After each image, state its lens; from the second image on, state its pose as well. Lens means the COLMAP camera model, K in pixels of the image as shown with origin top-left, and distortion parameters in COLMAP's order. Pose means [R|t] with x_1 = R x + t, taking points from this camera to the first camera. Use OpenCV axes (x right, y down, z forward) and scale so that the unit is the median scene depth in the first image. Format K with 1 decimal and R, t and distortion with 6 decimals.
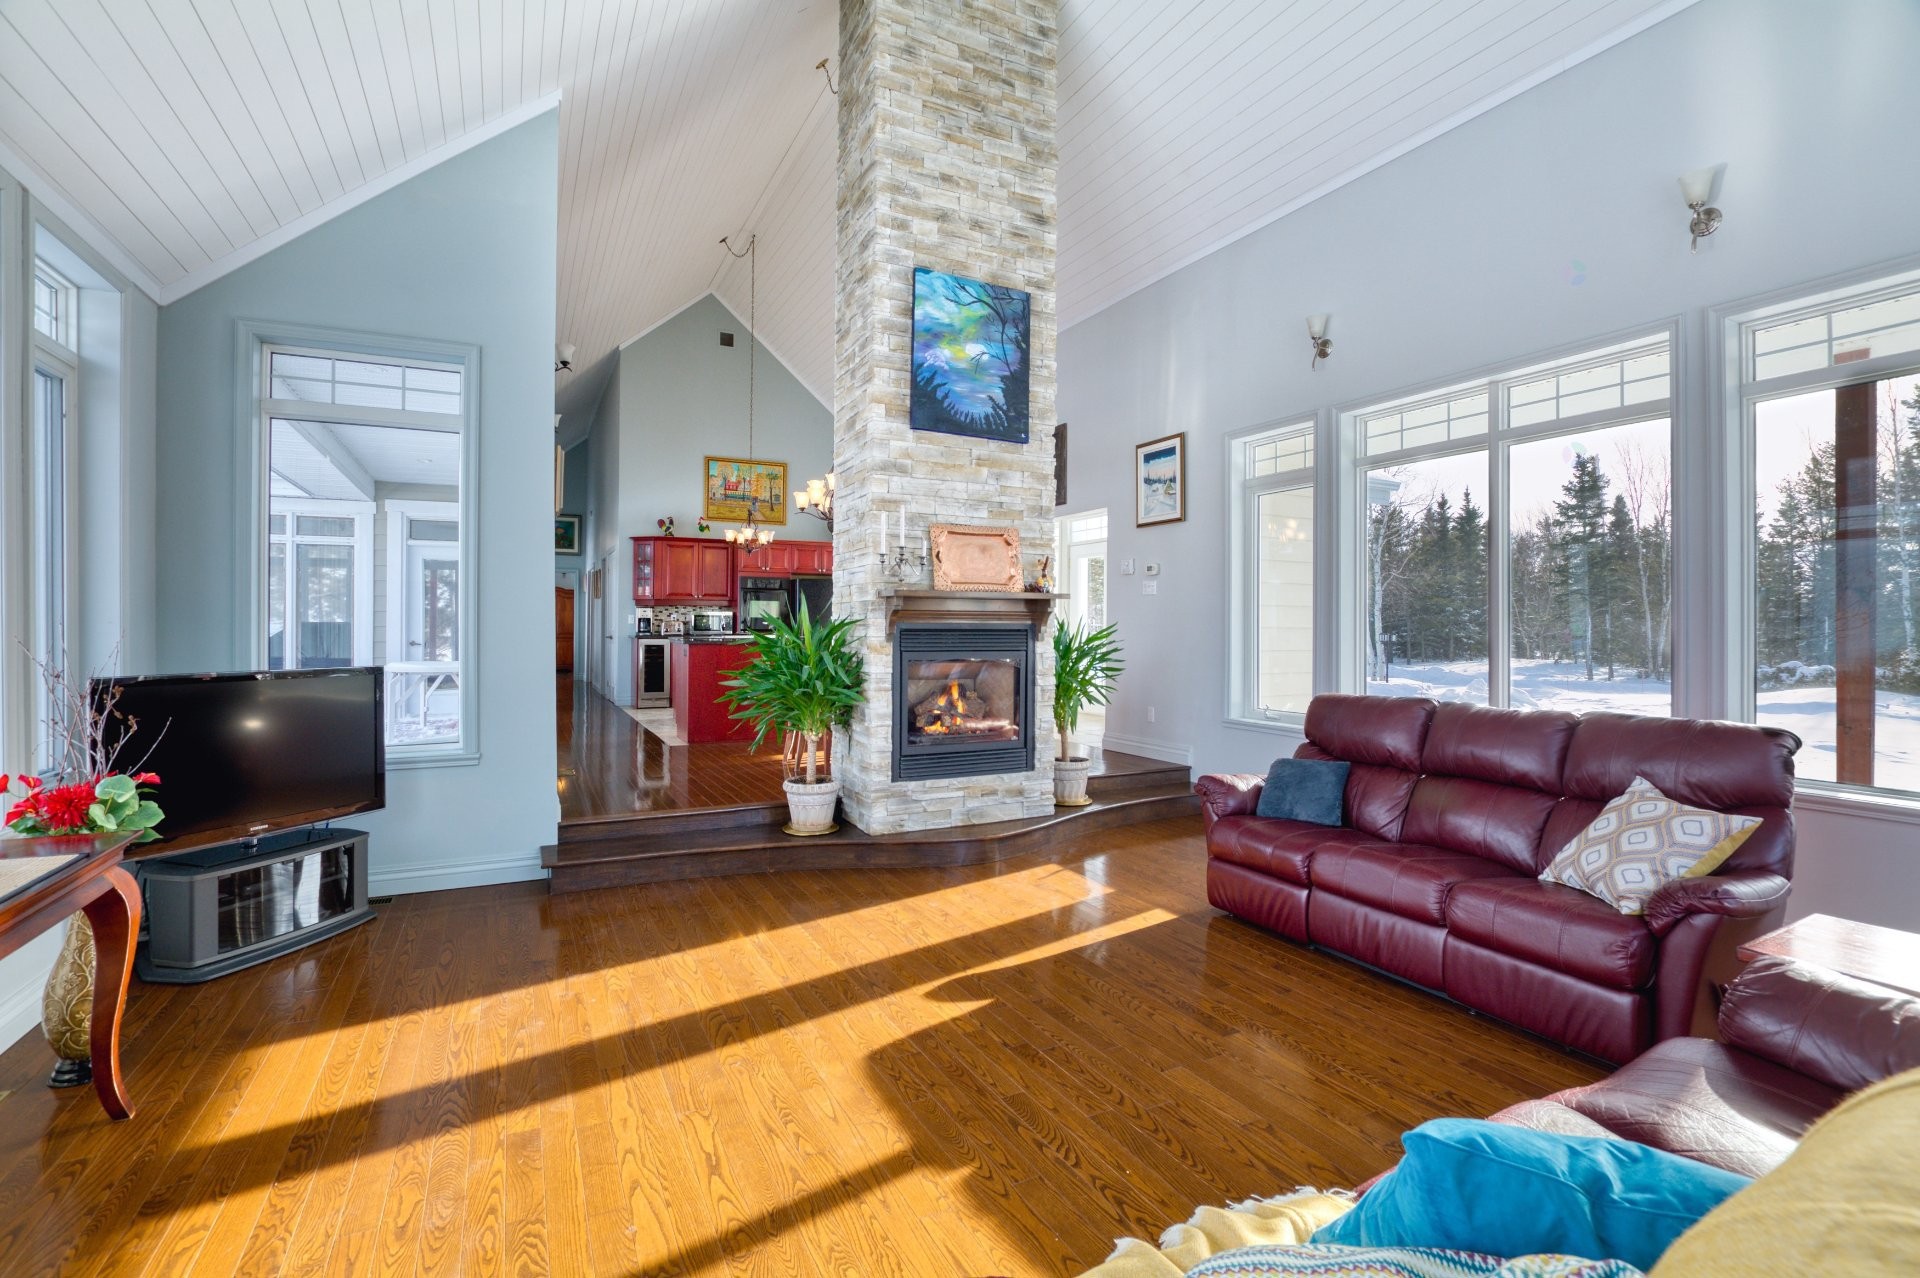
lens RADIAL K [[864.5, 0, 969.7], [0, 864.5, 635.0], [0, 0, 1]] dist [-0.028572, -0.000066]
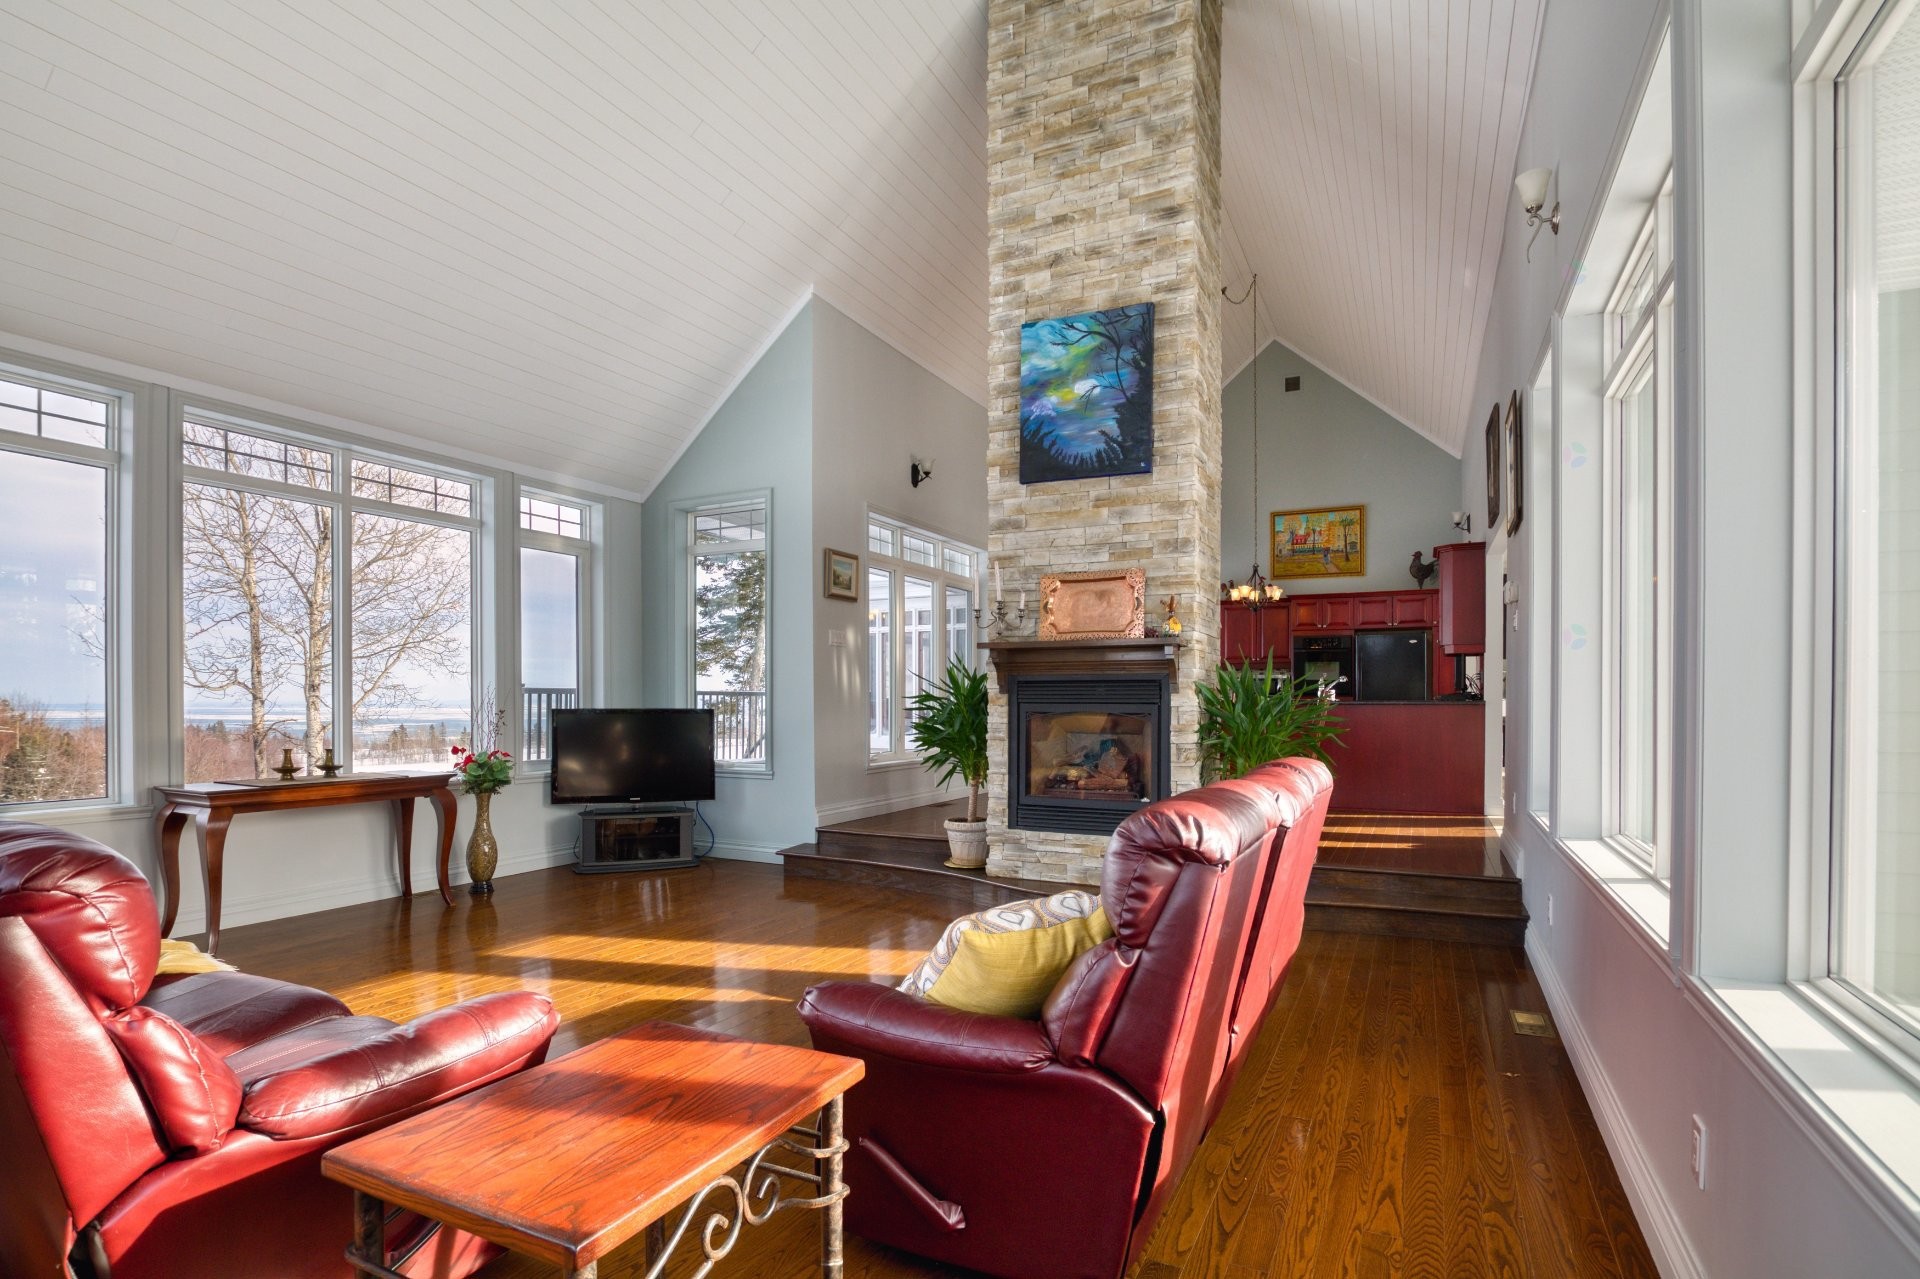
lens RADIAL K [[926.3, 0, 976.9], [0, 926.3, 714.2], [0, 0, 1]] dist [-0.023449, 0.000685]
pose [[0.600630, 0.010231, -0.799461, 0.750537], [-0.006680, 0.999947, 0.007778, 0.023959], [0.799499, 0.000669, 0.600667, 0.290342]]
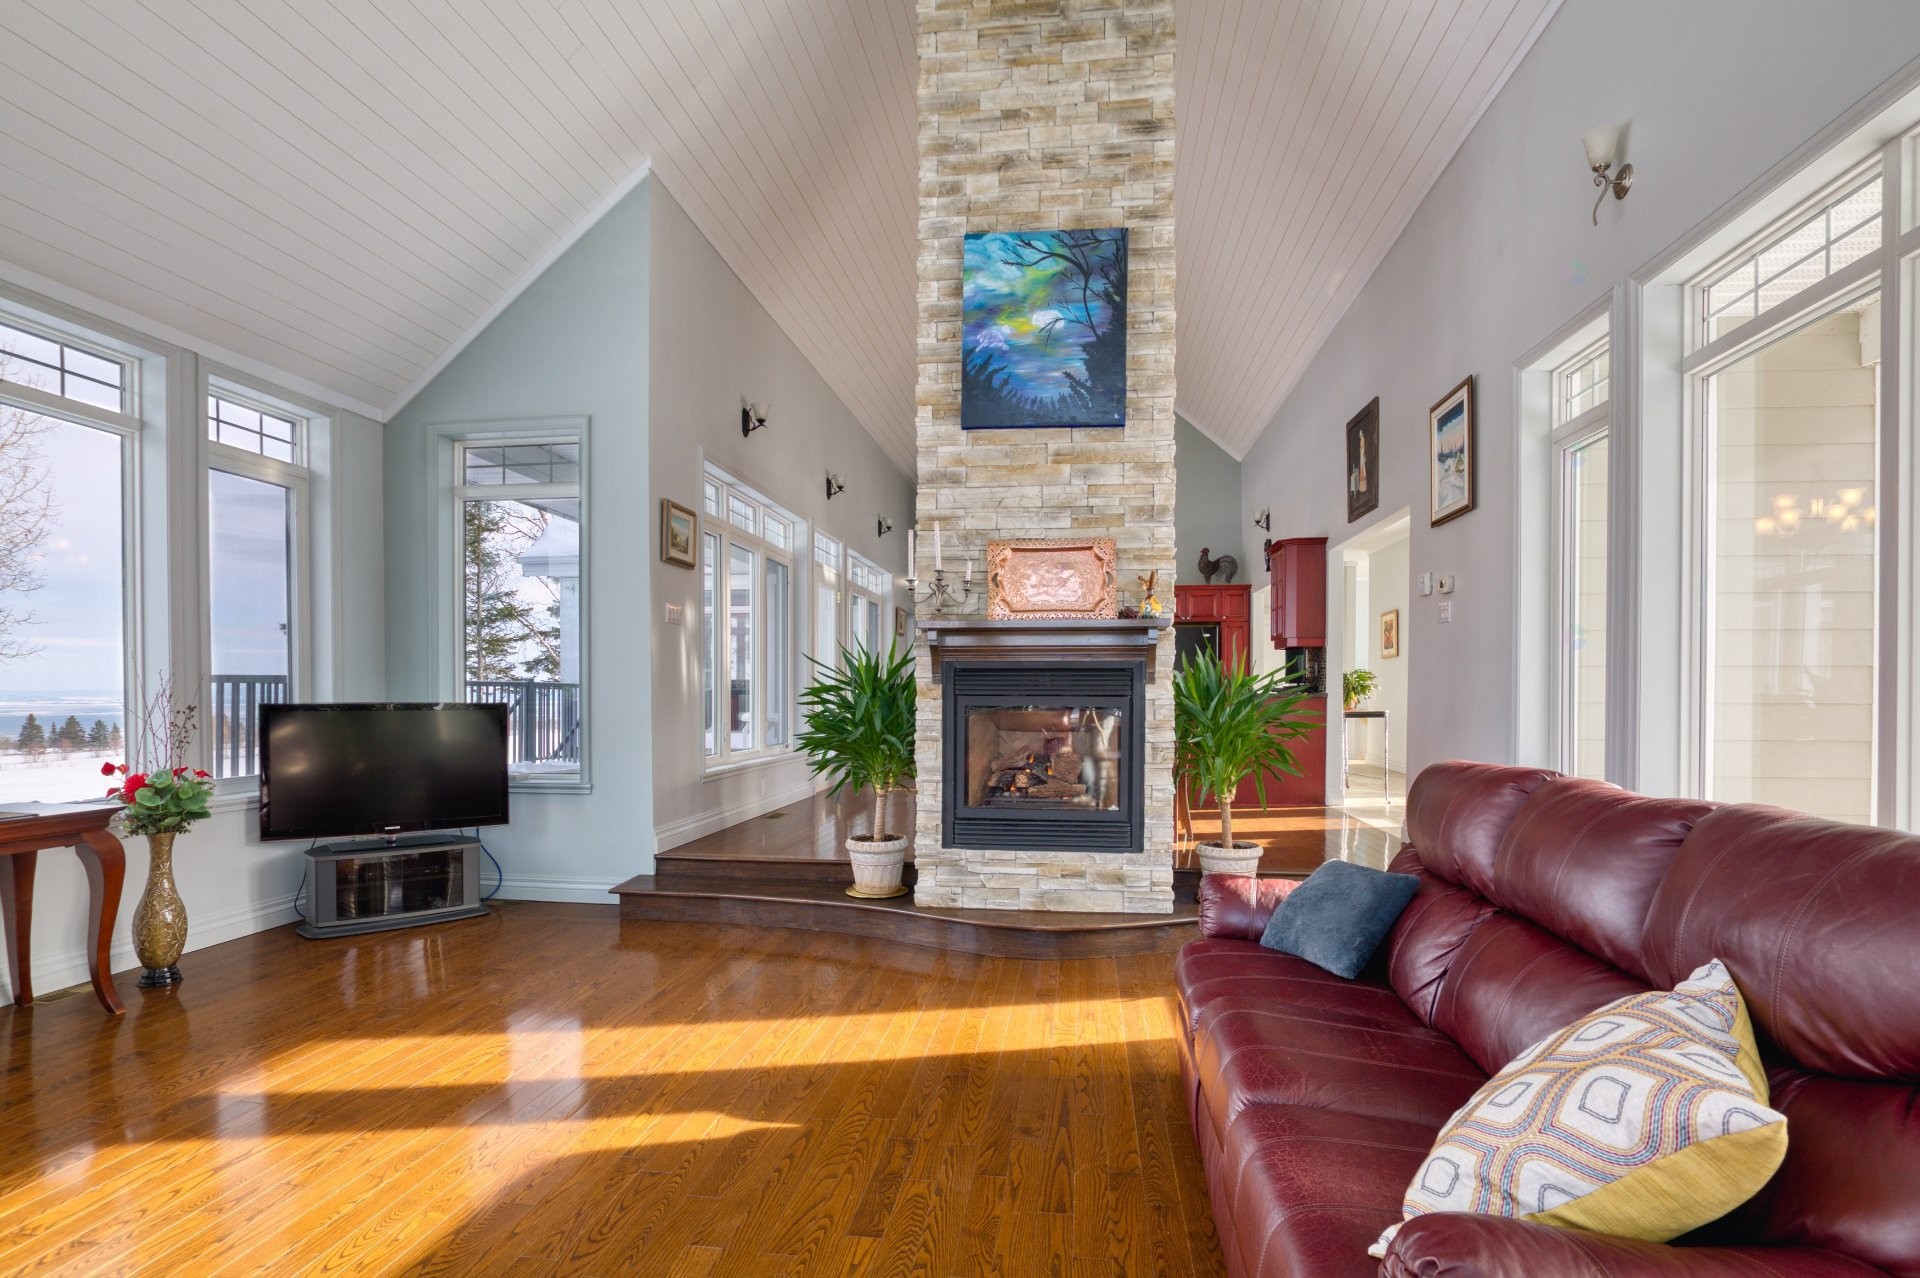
lens RADIAL K [[926.3, 0, 972.5], [0, 926.3, 714.3], [0, 0, 1]] dist [-0.023449, 0.000685]
pose [[0.823152, 0.011852, -0.567697, 0.438146], [-0.004877, 0.999893, 0.013803, 0.024777], [0.567800, -0.008594, 0.823122, 0.253775]]
